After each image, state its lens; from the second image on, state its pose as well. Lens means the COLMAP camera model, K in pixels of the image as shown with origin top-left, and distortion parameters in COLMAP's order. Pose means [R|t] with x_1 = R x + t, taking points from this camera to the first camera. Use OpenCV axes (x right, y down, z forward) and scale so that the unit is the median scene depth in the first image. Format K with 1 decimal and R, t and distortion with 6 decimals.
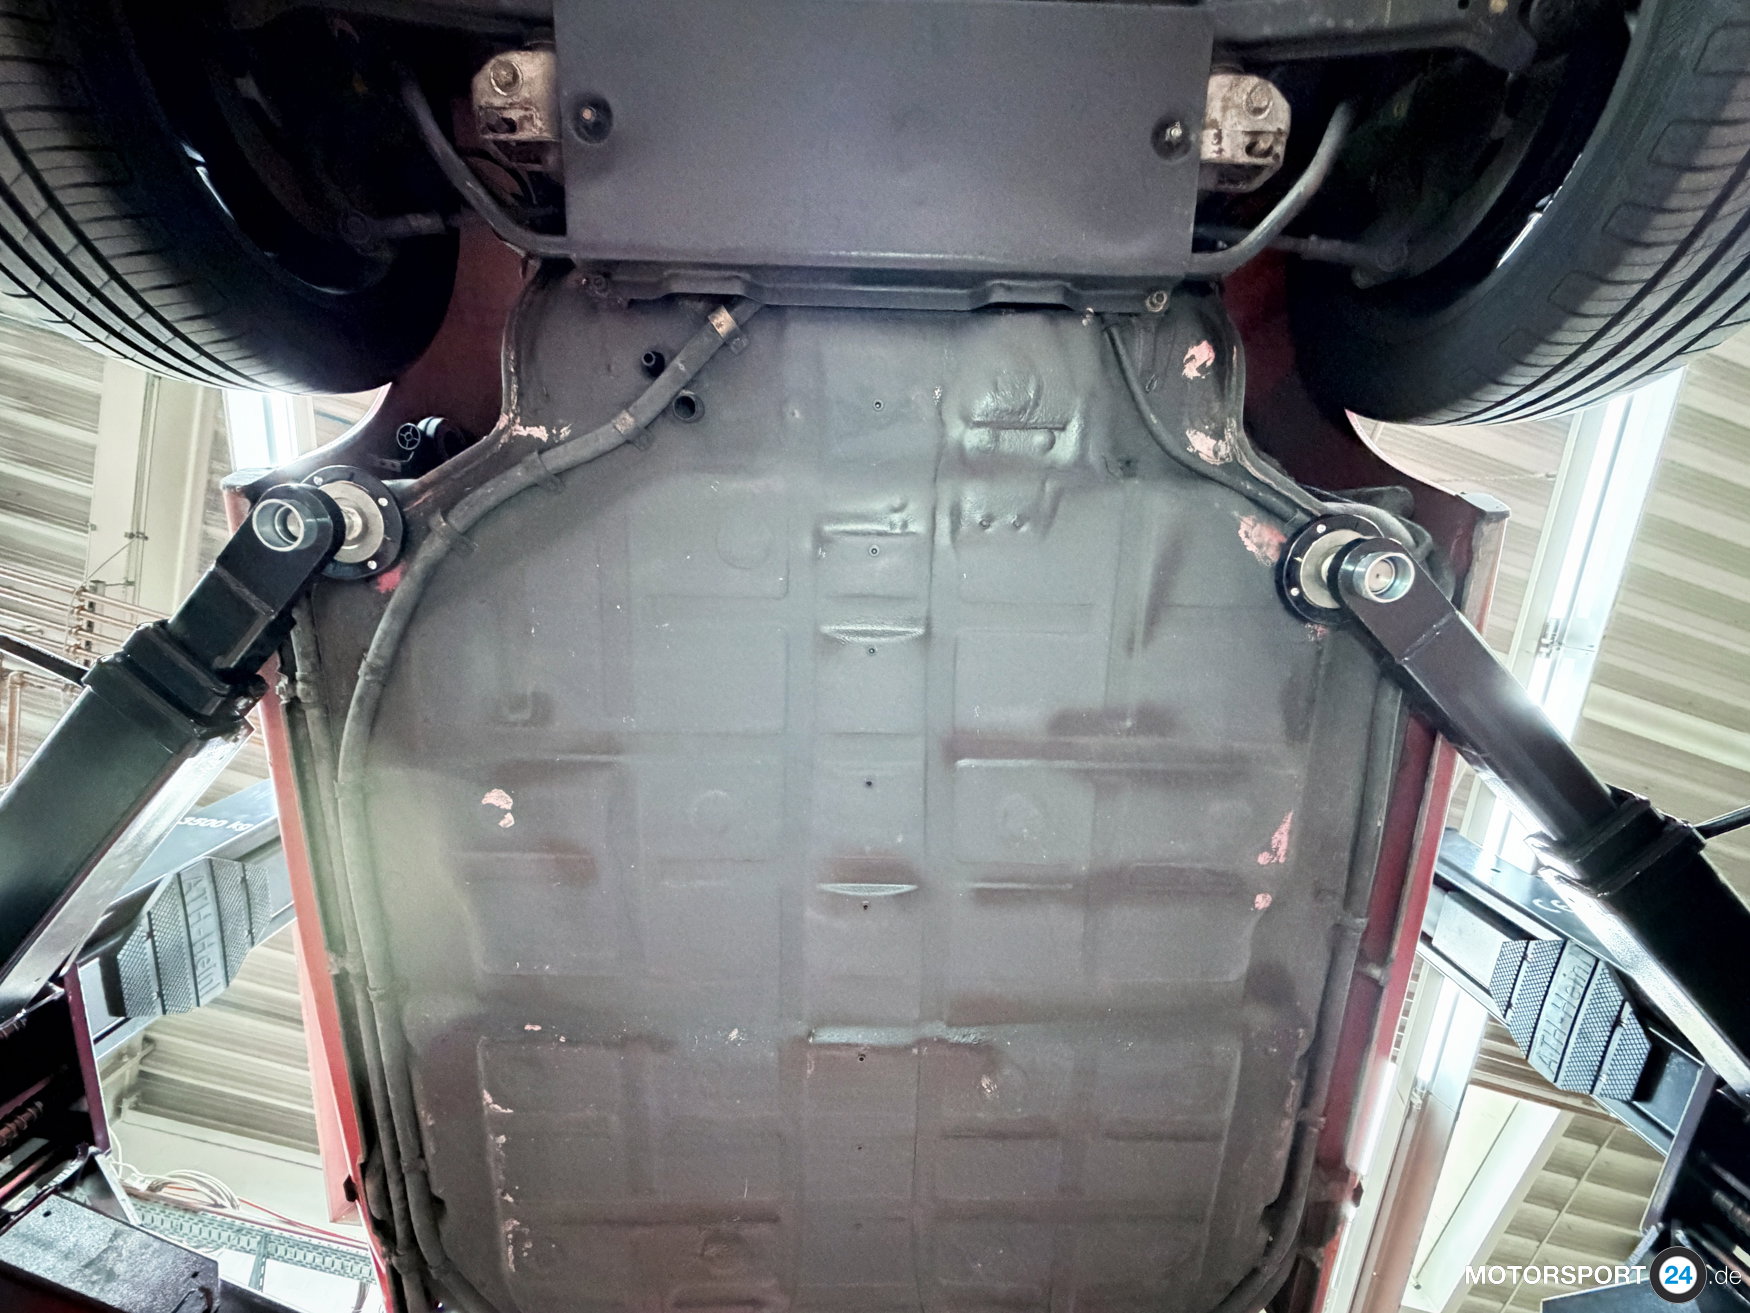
lens RADIAL K [[703.0, 0, 875.0], [0, 703.0, 656.5], [0, 0, 1]] dist [0.011399, -0.004871]
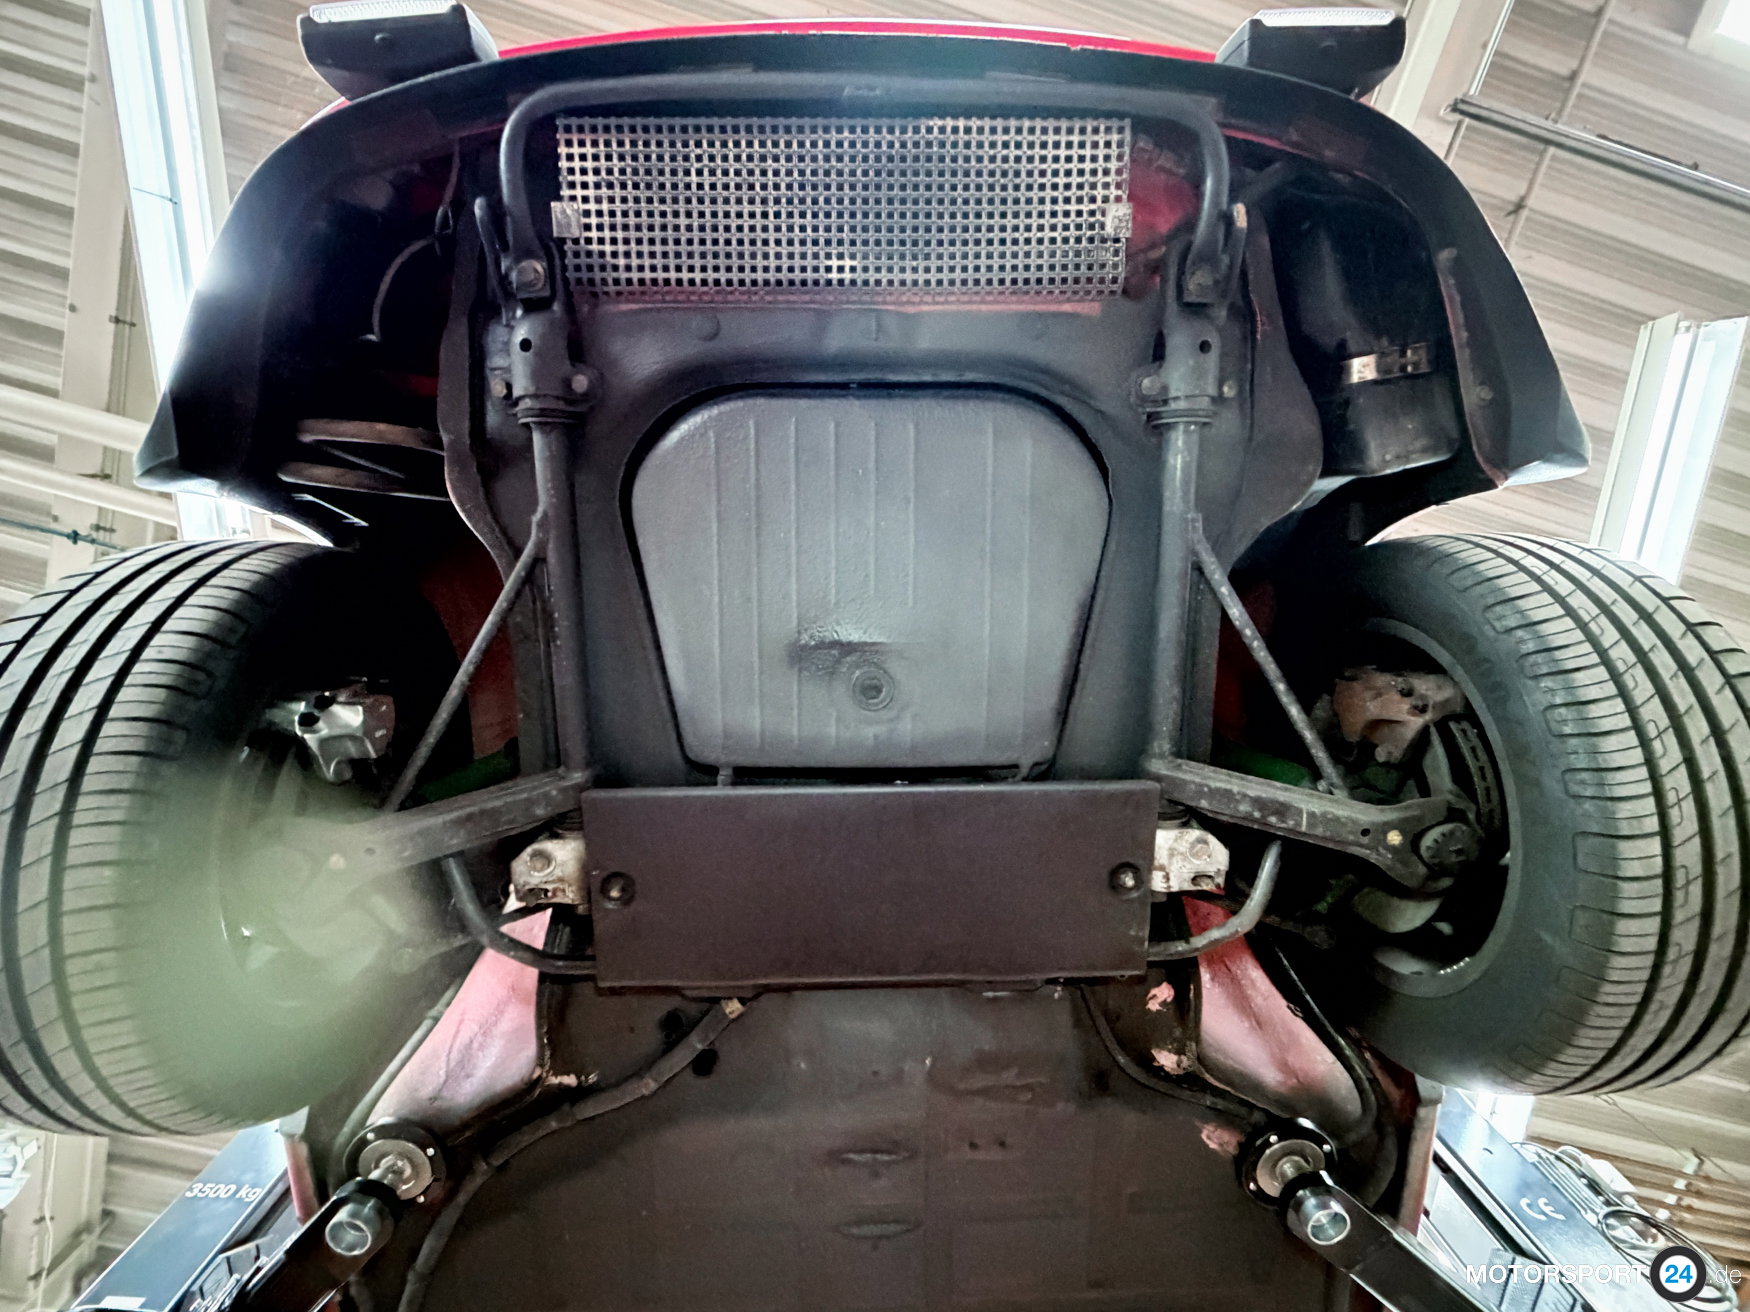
lens RADIAL K [[779.2, 0, 875.0], [0, 779.2, 656.0], [0, 0, 1]] dist [0.011670, -0.000801]
pose [[0.999519, -0.029359, 0.010015, 0.011195], [0.029119, 0.999304, 0.023296, -1.006510], [-0.010692, -0.022993, 0.999678, -0.221584]]
